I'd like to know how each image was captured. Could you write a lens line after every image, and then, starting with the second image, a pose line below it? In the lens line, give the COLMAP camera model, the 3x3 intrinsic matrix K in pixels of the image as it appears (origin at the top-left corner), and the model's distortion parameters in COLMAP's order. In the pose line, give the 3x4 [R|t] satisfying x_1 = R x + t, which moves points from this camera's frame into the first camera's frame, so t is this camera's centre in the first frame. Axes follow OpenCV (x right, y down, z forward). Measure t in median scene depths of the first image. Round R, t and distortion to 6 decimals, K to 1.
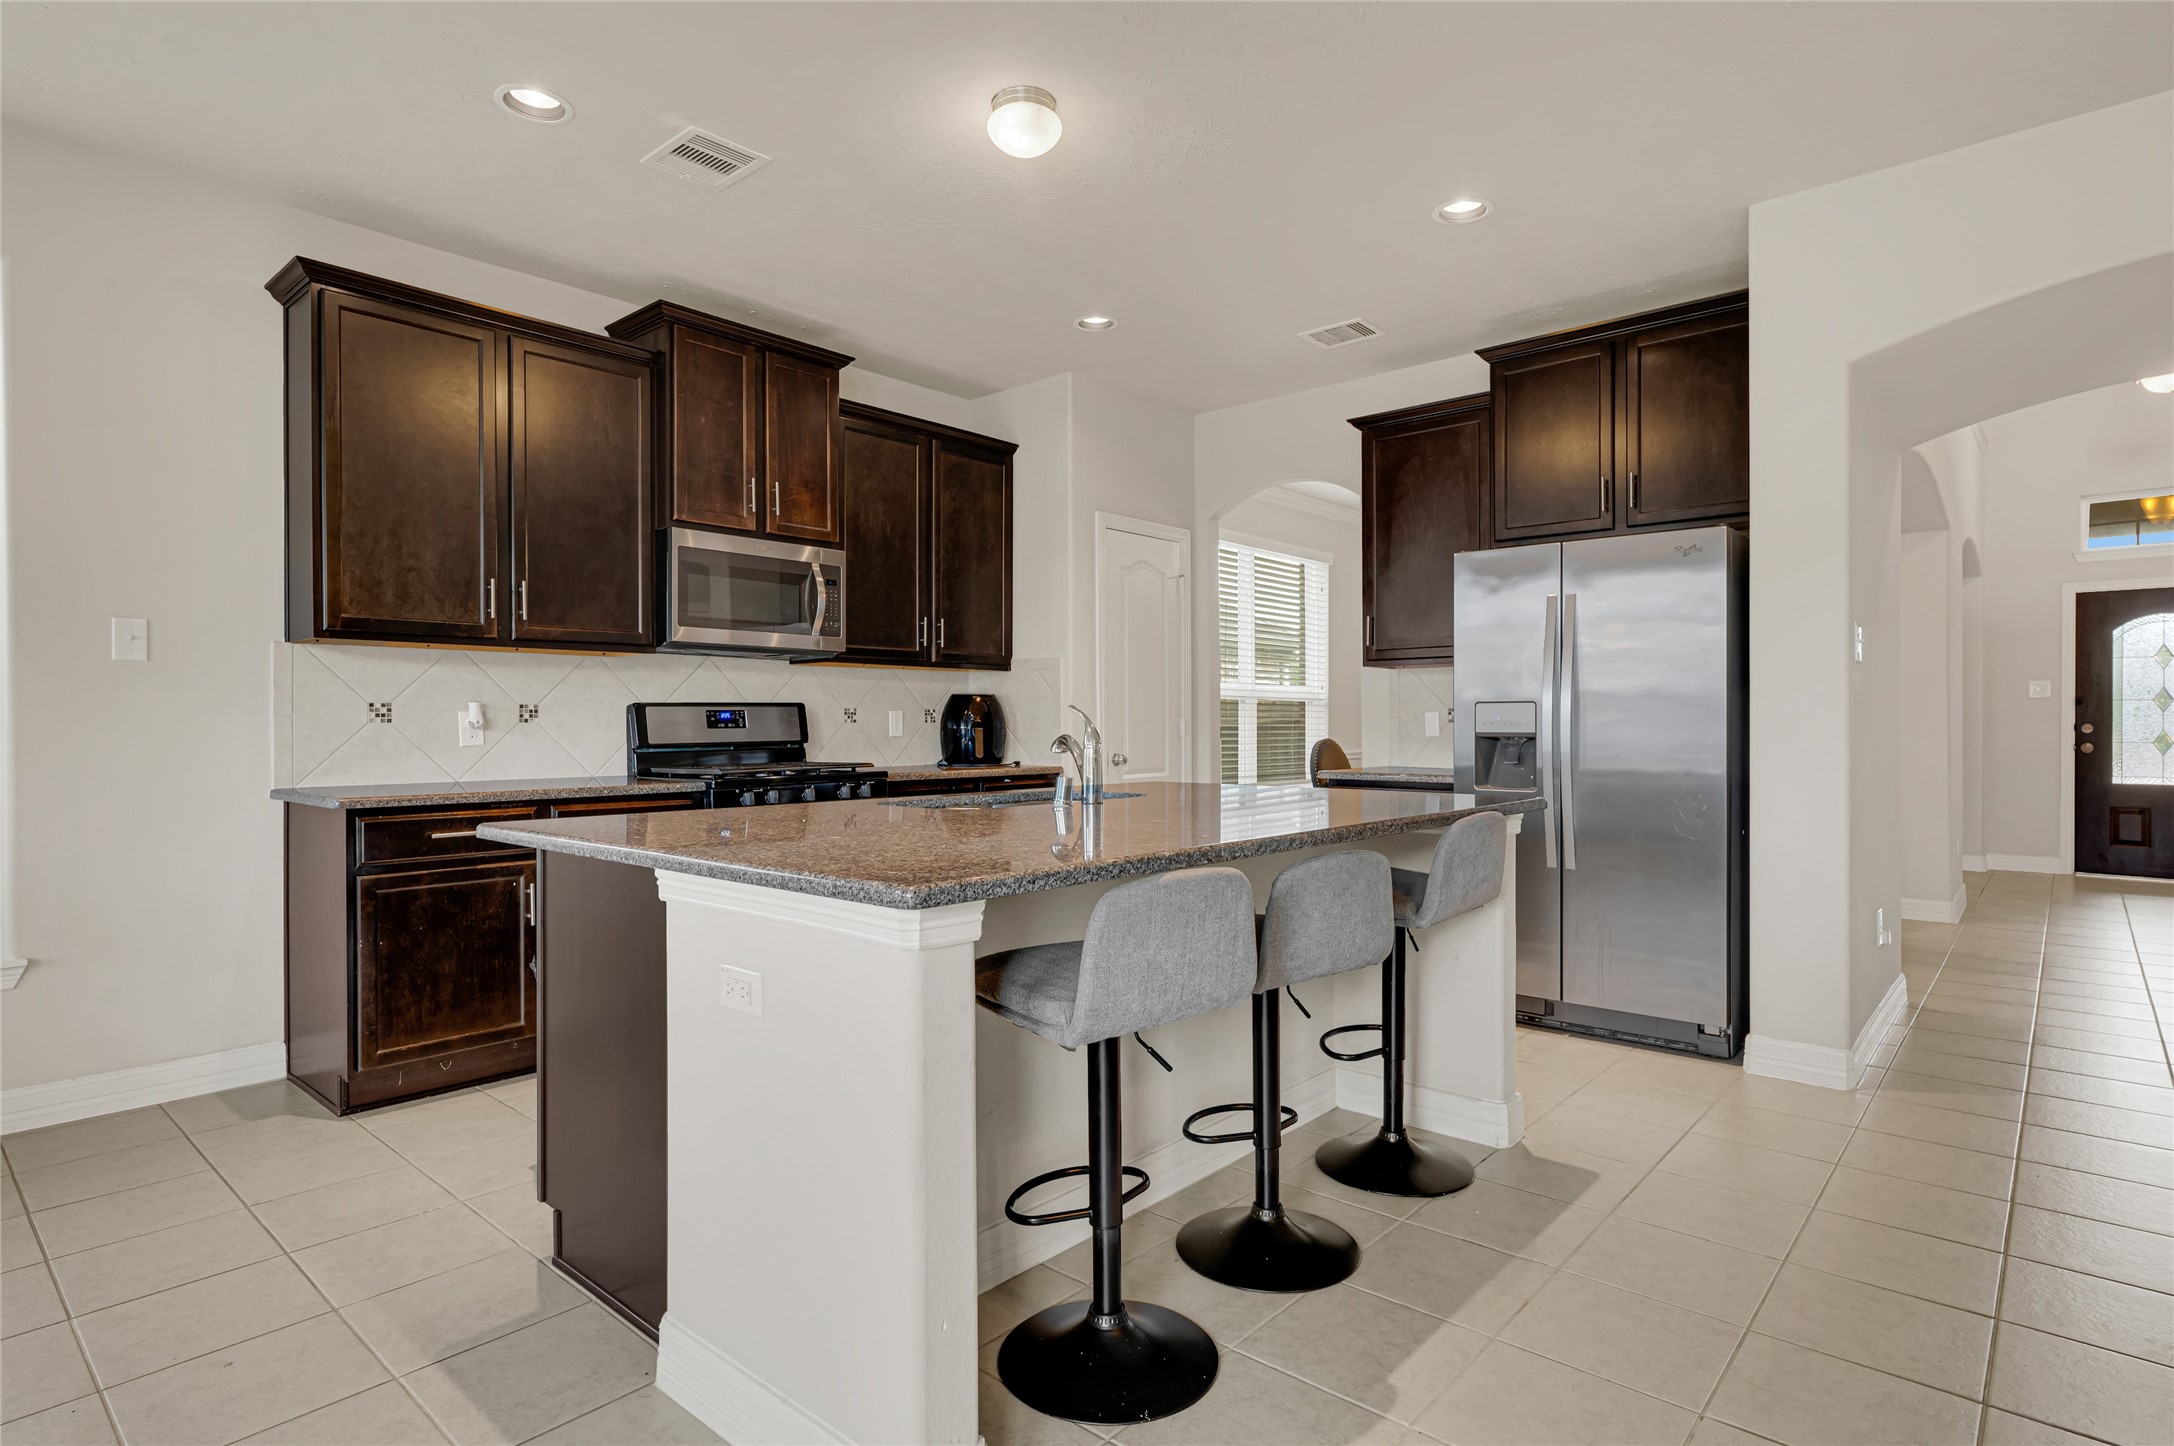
lens RADIAL K [[1118.5, 0, 1085.4], [0, 1118.5, 727.4], [0, 0, 1]] dist [0.001290, -0.000262]
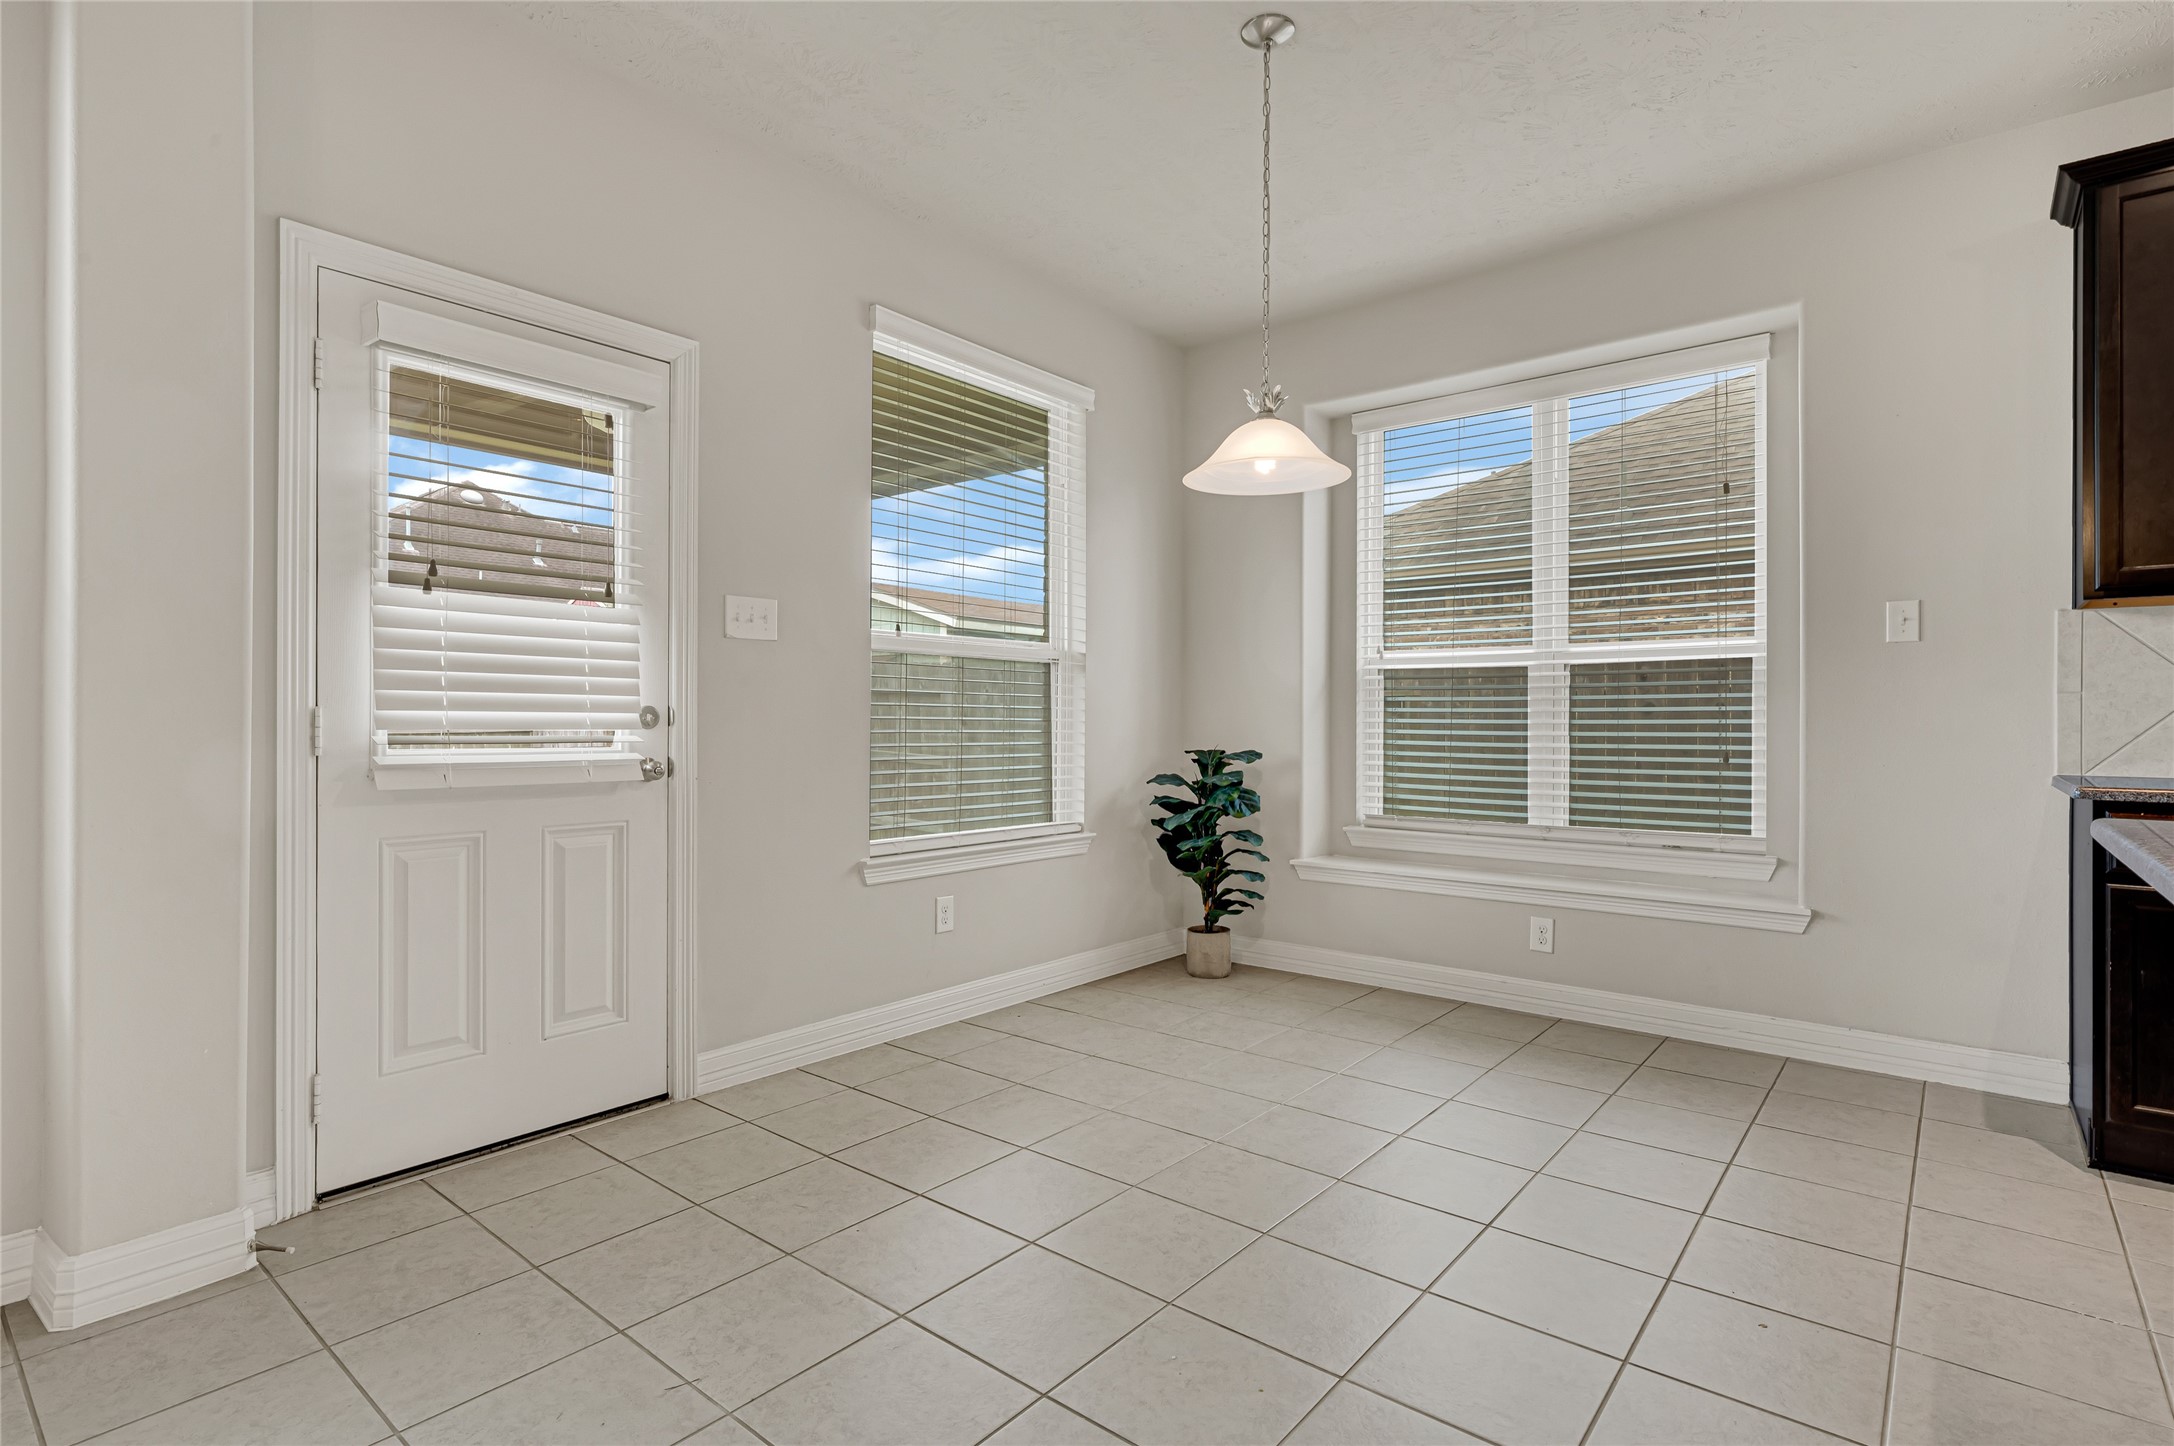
lens RADIAL K [[1056.4, 0, 1086.1], [0, 1056.4, 718.2], [0, 0, 1]] dist [0.000081, 0.001278]
pose [[0.038312, -0.000468, -0.999266, 0.078044], [-0.010491, 0.999945, -0.000871, 0.016507], [0.999211, 0.010517, 0.038305, 0.175502]]
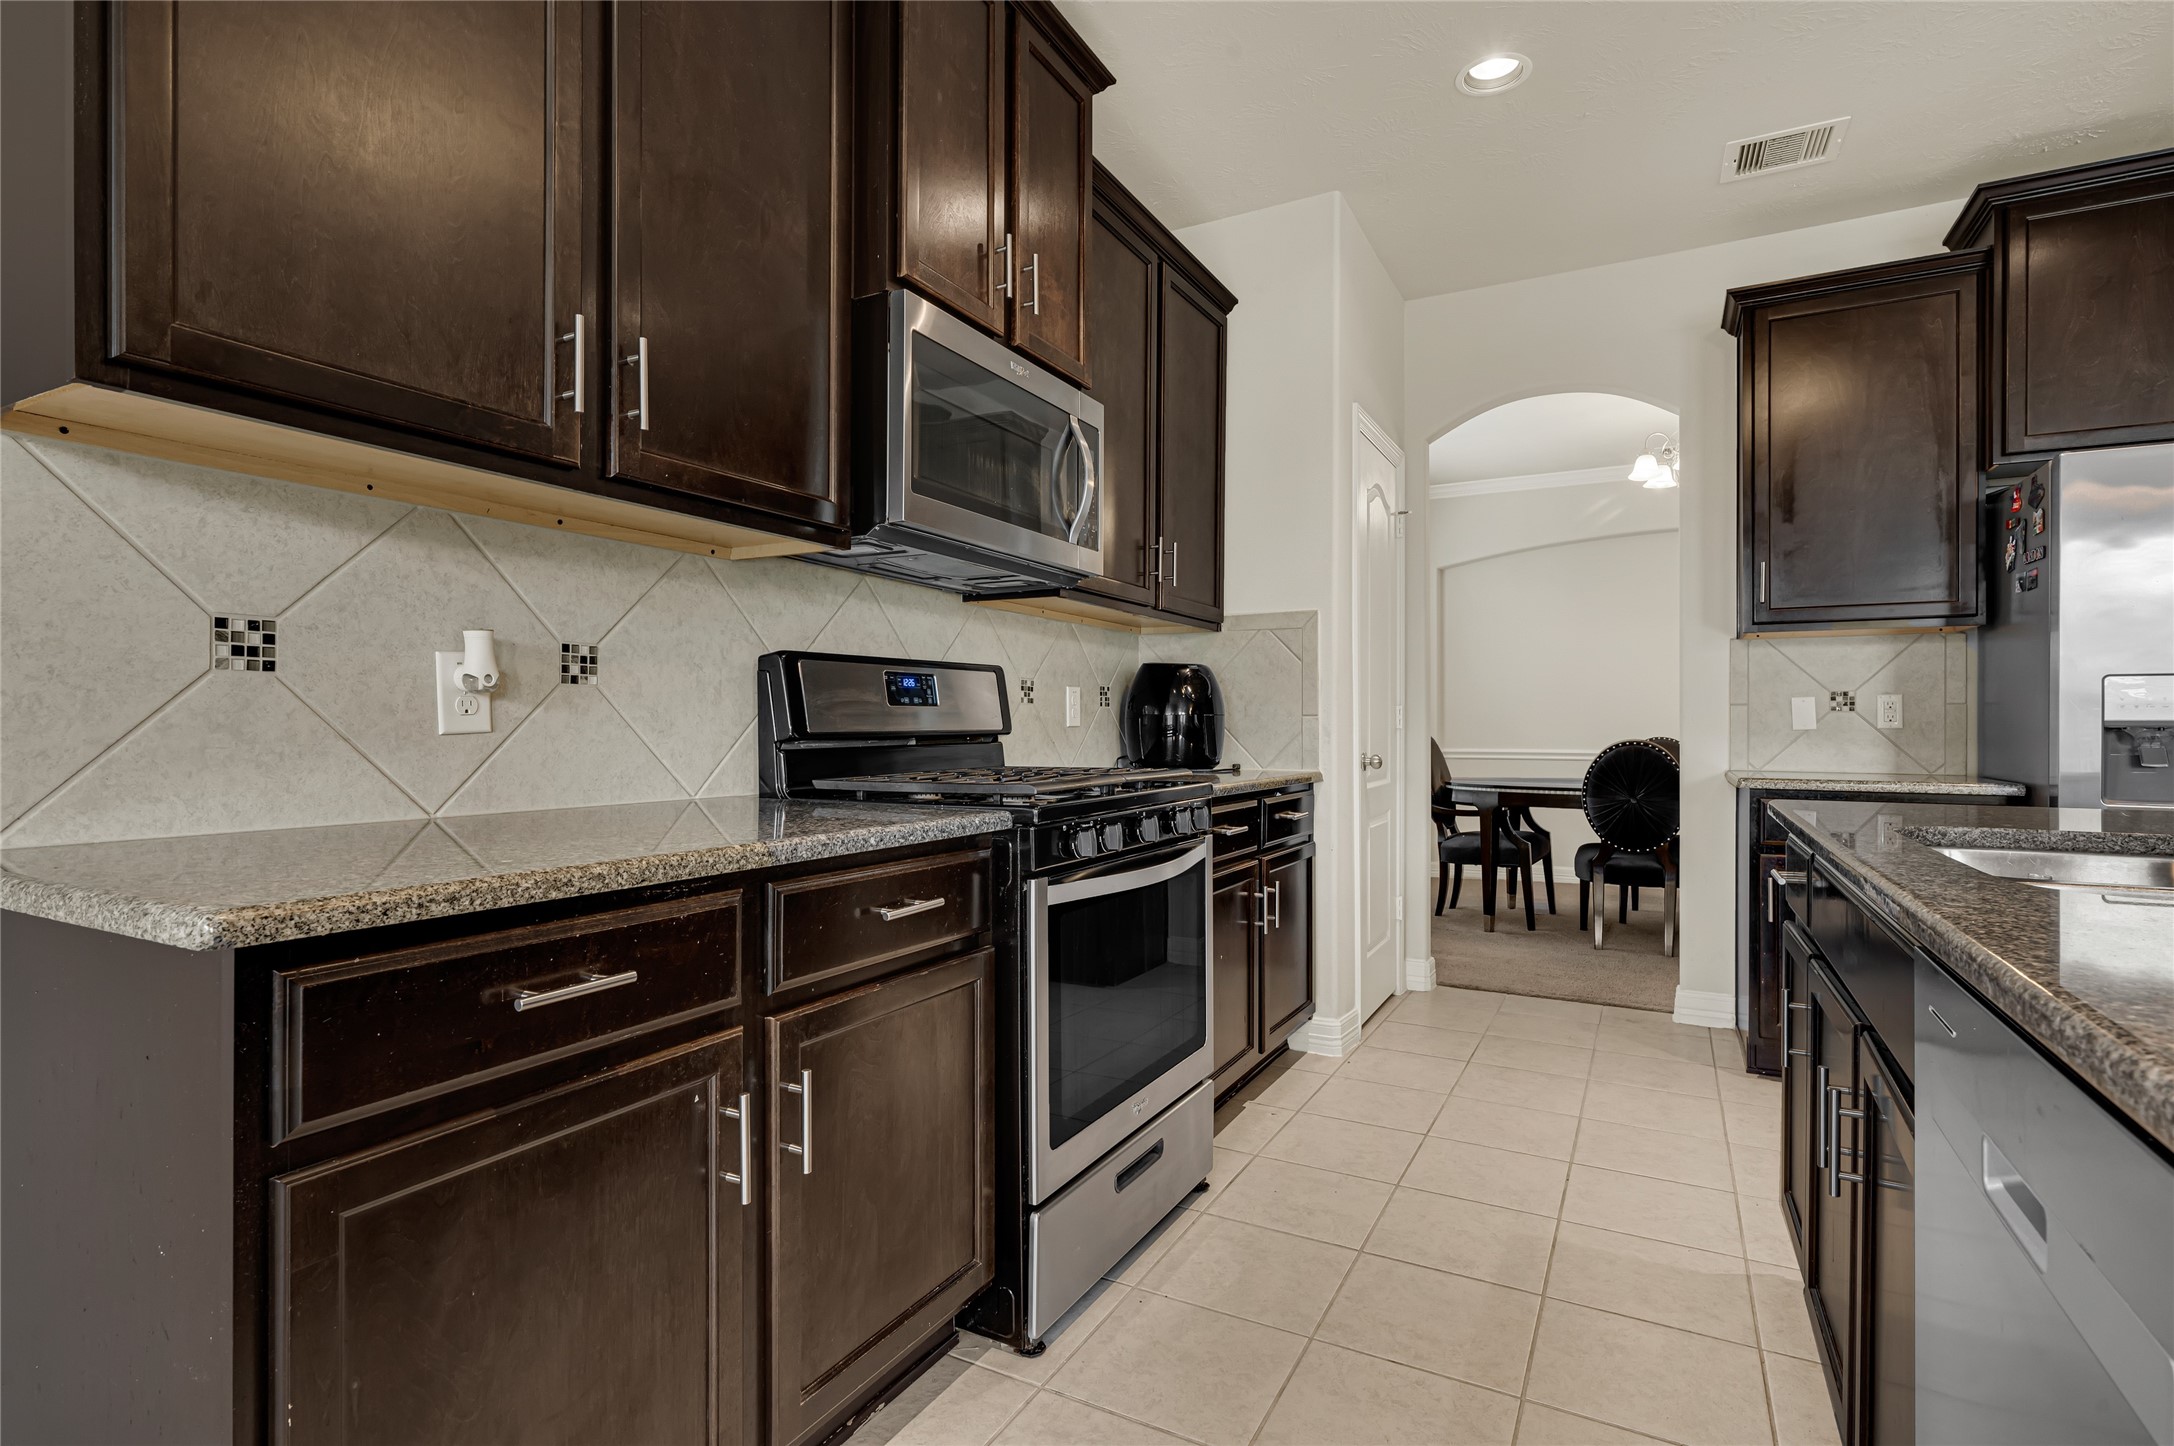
lens RADIAL K [[1056.4, 0, 1083.5], [0, 1056.4, 723.6], [0, 0, 1]] dist [0.000081, 0.001278]
pose [[0.975868, 0.006253, 0.218273, -0.407983], [-0.004653, 0.999958, -0.007844, 0.015116], [-0.218313, 0.006639, 0.975856, 0.554636]]
